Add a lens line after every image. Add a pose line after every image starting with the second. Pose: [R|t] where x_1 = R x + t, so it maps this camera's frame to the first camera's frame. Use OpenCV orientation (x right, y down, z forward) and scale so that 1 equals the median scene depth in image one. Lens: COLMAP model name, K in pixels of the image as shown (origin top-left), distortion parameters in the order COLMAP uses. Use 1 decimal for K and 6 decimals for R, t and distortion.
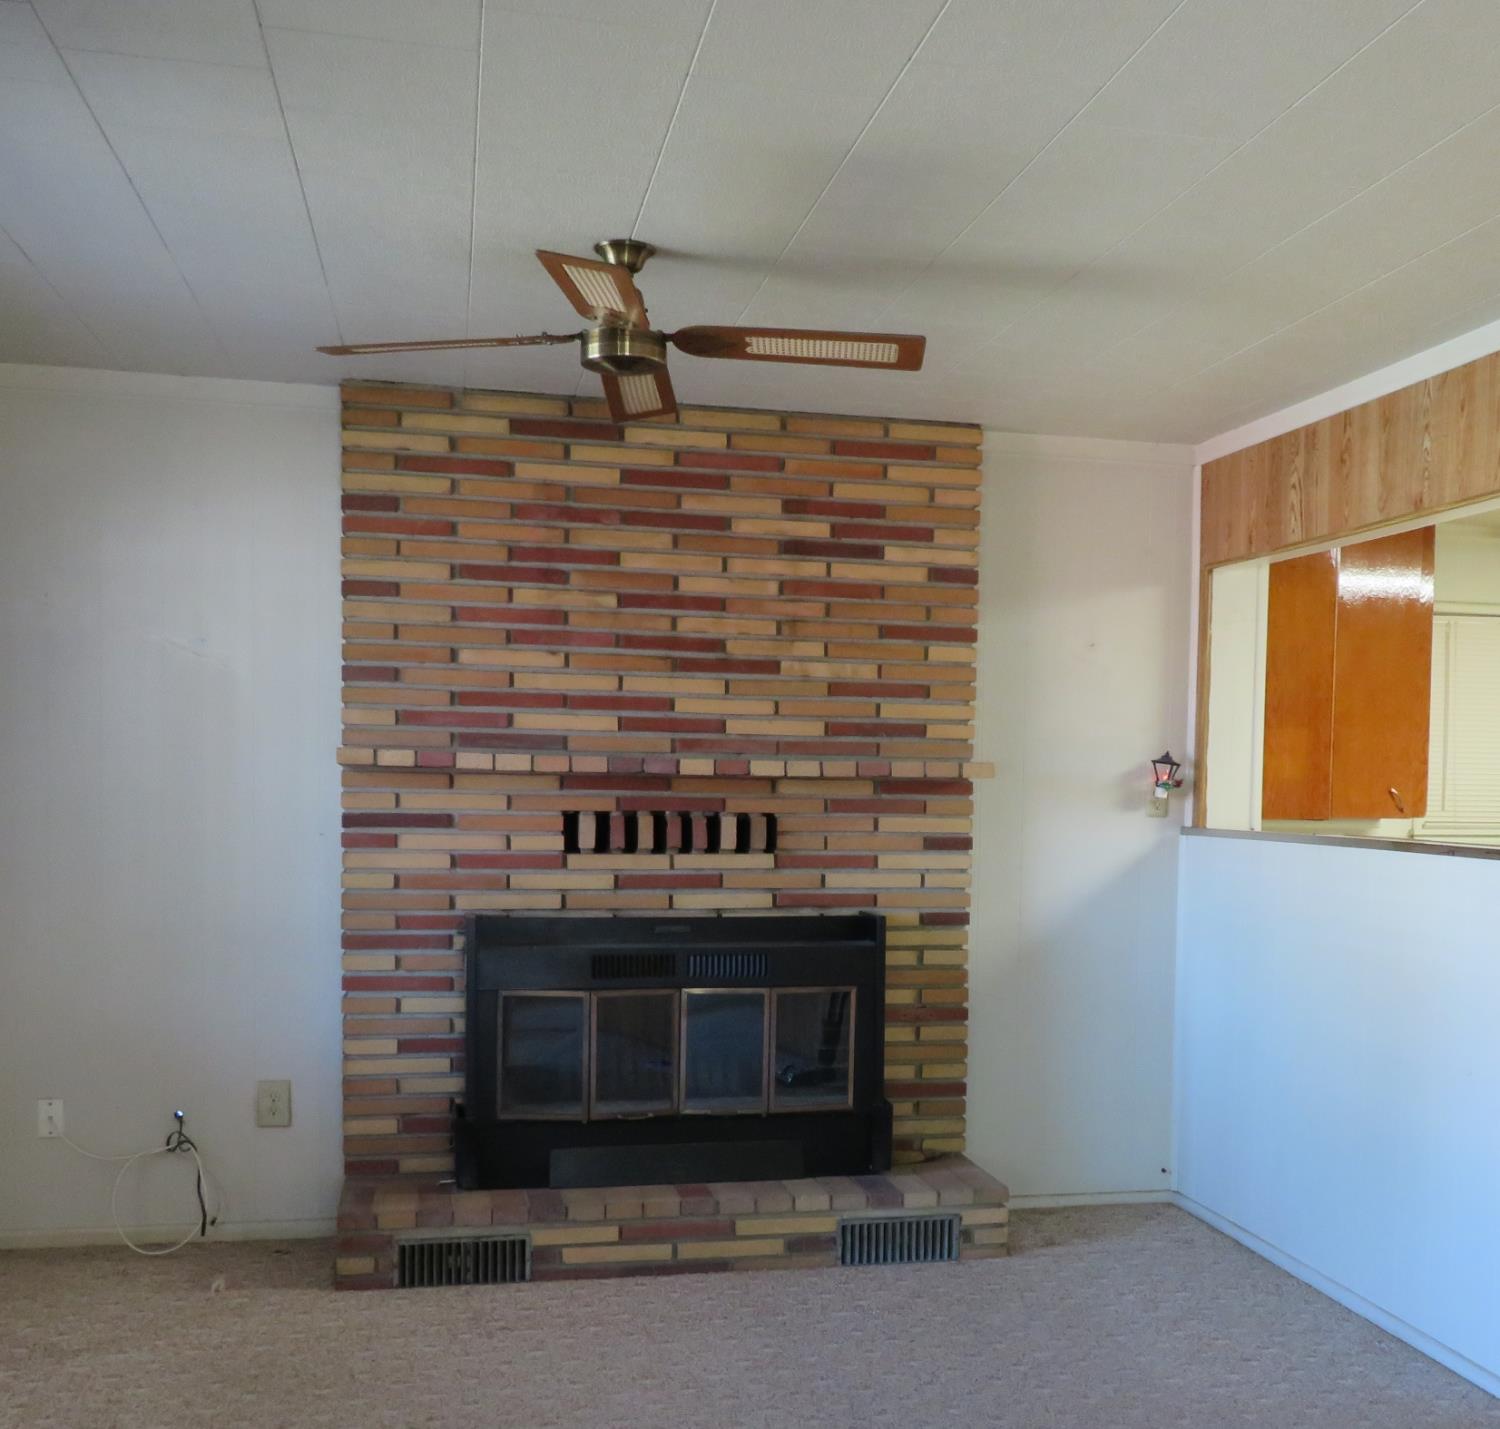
lens RADIAL K [[1675.3, 0, 848.0], [0, 1675.3, 866.4], [0, 0, 1]] dist [-0.008148, -0.006985]
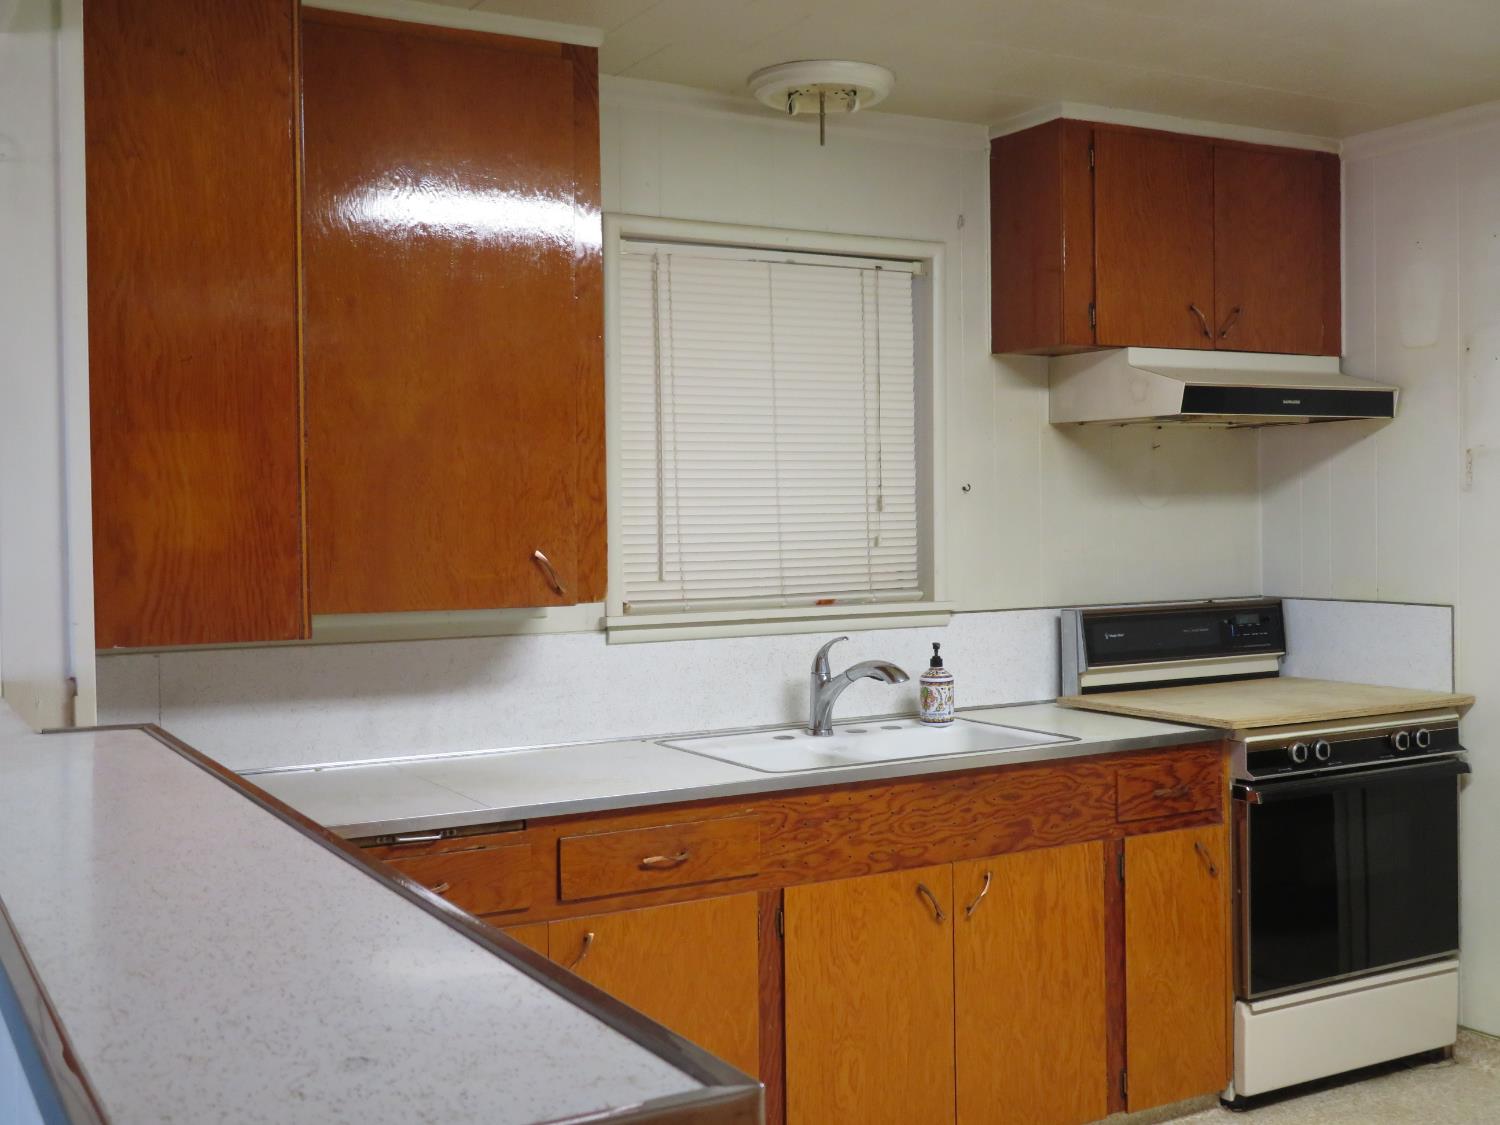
lens RADIAL K [[1636.0, 0, 750.0], [0, 1636.0, 562.5], [0, 0, 1]] dist [-0.010025, 0.034144]
pose [[0.958557, -0.036965, 0.282494, 0.320840], [0.044221, 0.998834, -0.019351, -0.039106], [-0.281449, 0.031041, 0.959074, 0.641422]]
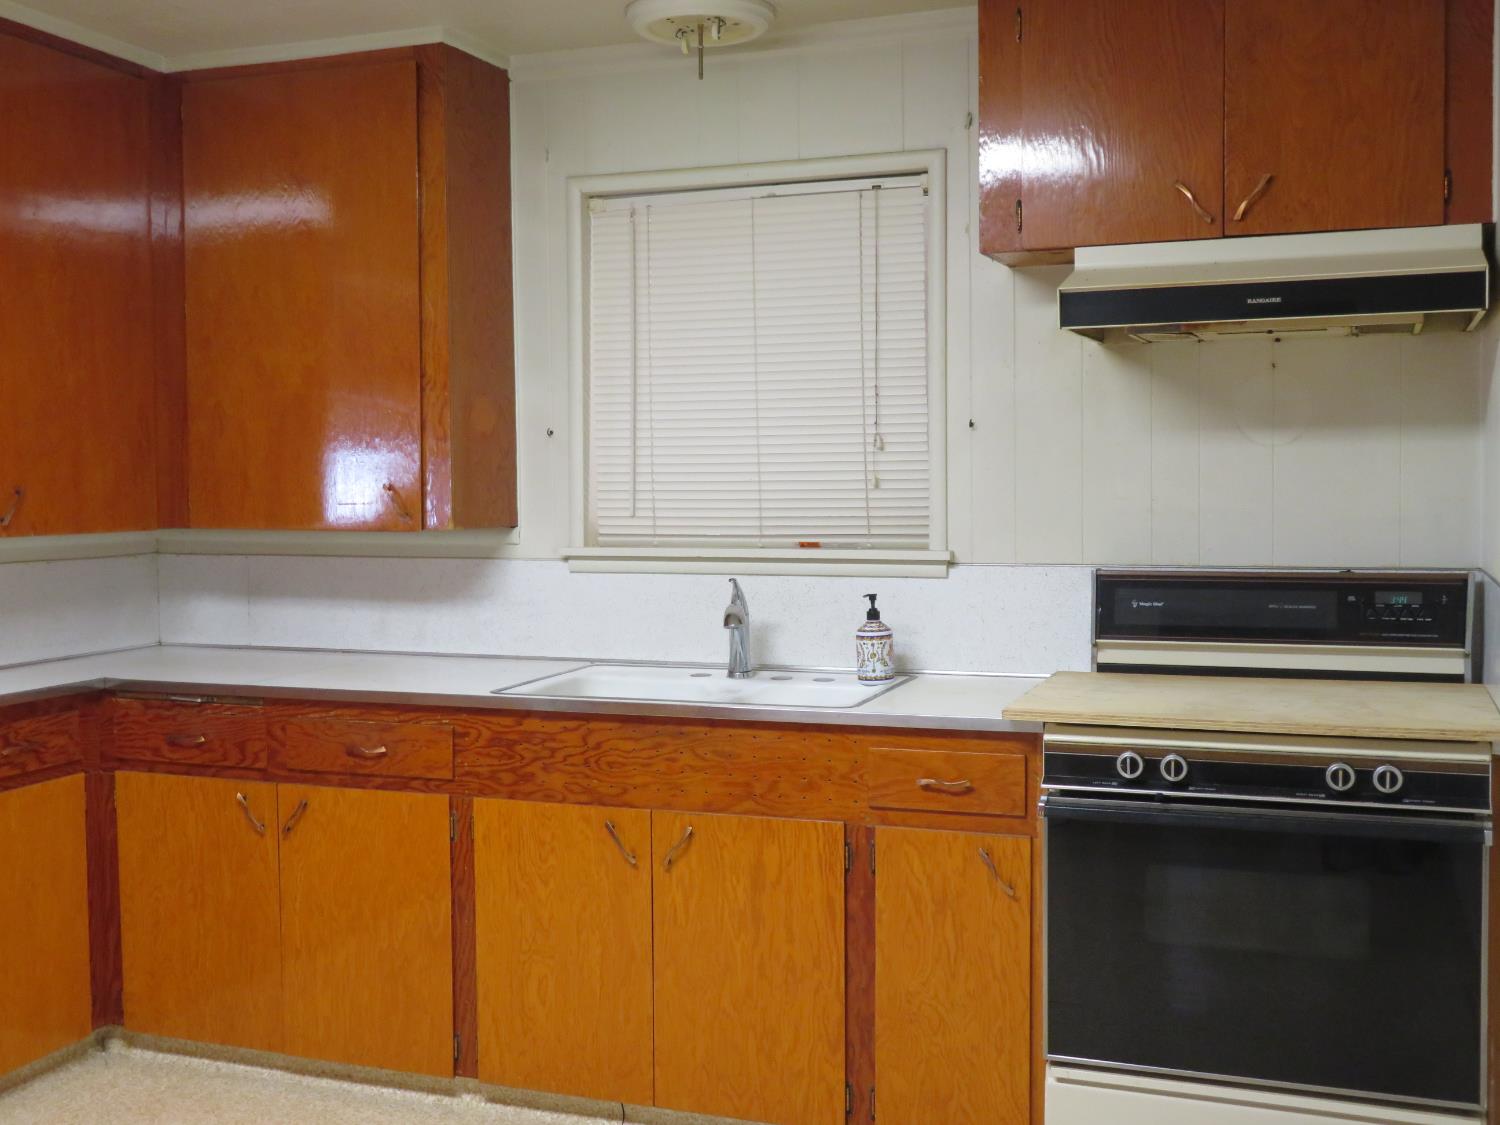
lens RADIAL K [[1636.0, 0, 750.0], [0, 1636.0, 562.5], [0, 0, 1]] dist [-0.010025, 0.034144]
pose [[0.831044, 0.008535, -0.556141, 1.024708], [-0.010868, 0.999941, -0.000894, -0.023532], [0.556101, 0.006787, 0.831087, 0.746941]]
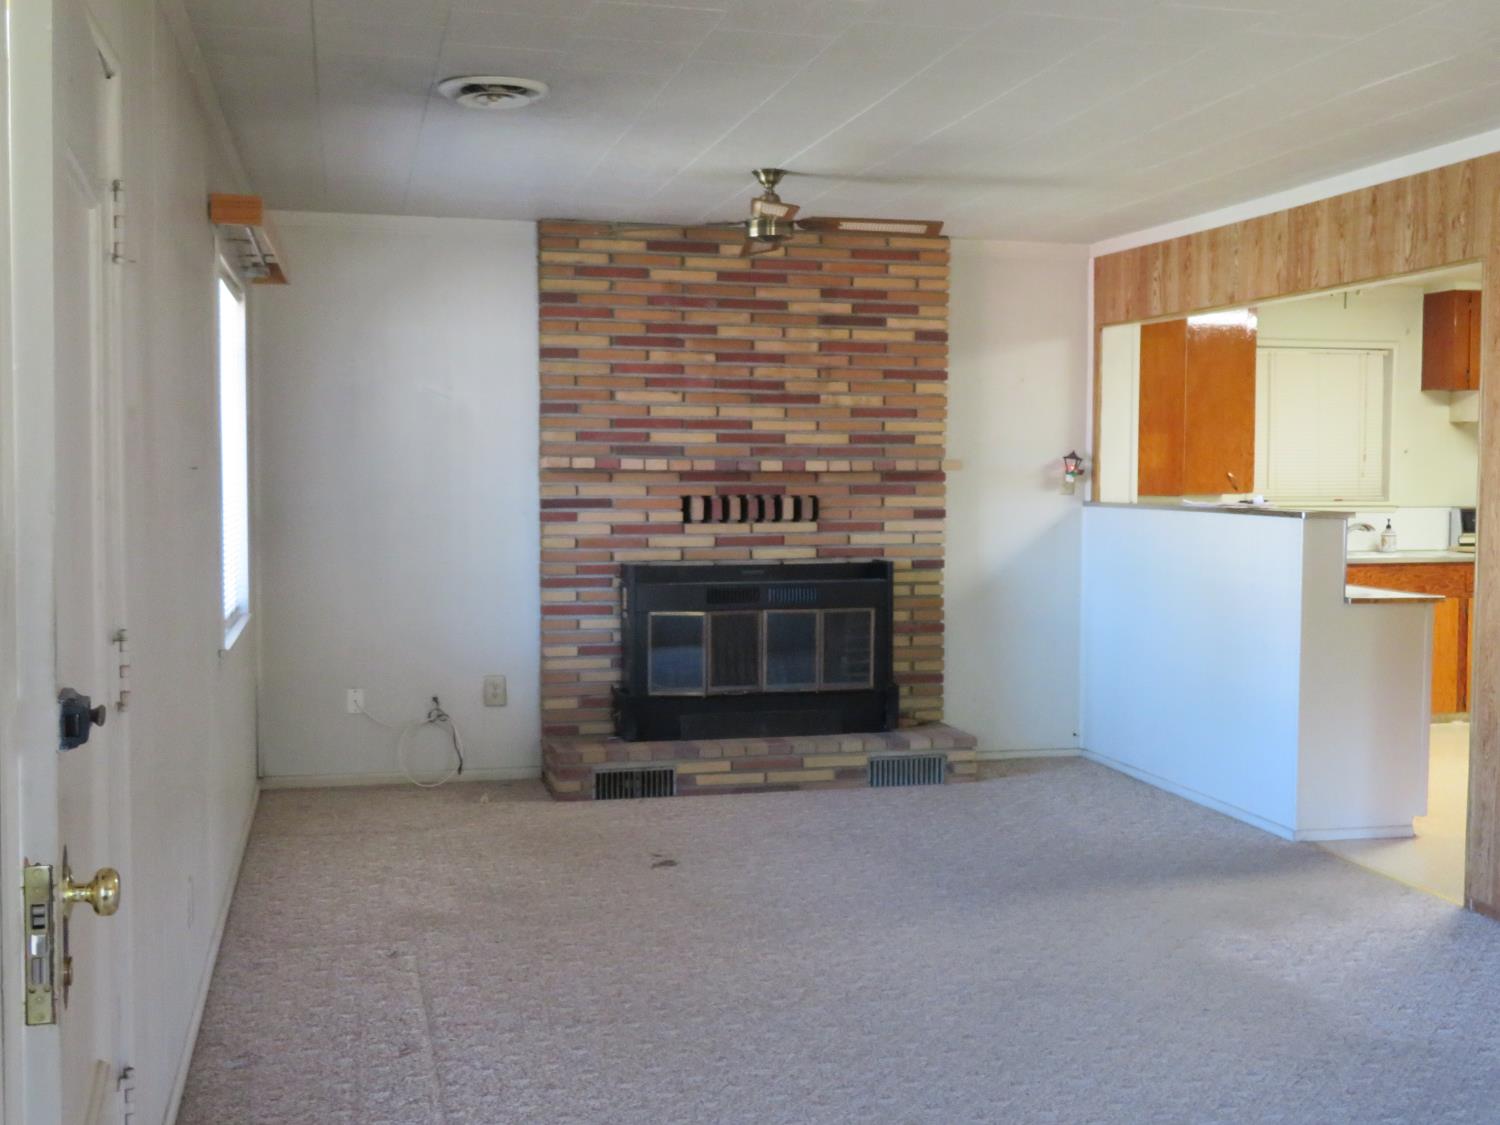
lens RADIAL K [[1636.0, 0, 750.0], [0, 1636.0, 562.5], [0, 0, 1]] dist [-0.010025, 0.034144]
pose [[0.999817, -0.015237, 0.011540, -0.126102], [0.015193, 0.999877, 0.003820, 0.022977], [-0.011597, -0.003644, 0.999926, -0.492791]]
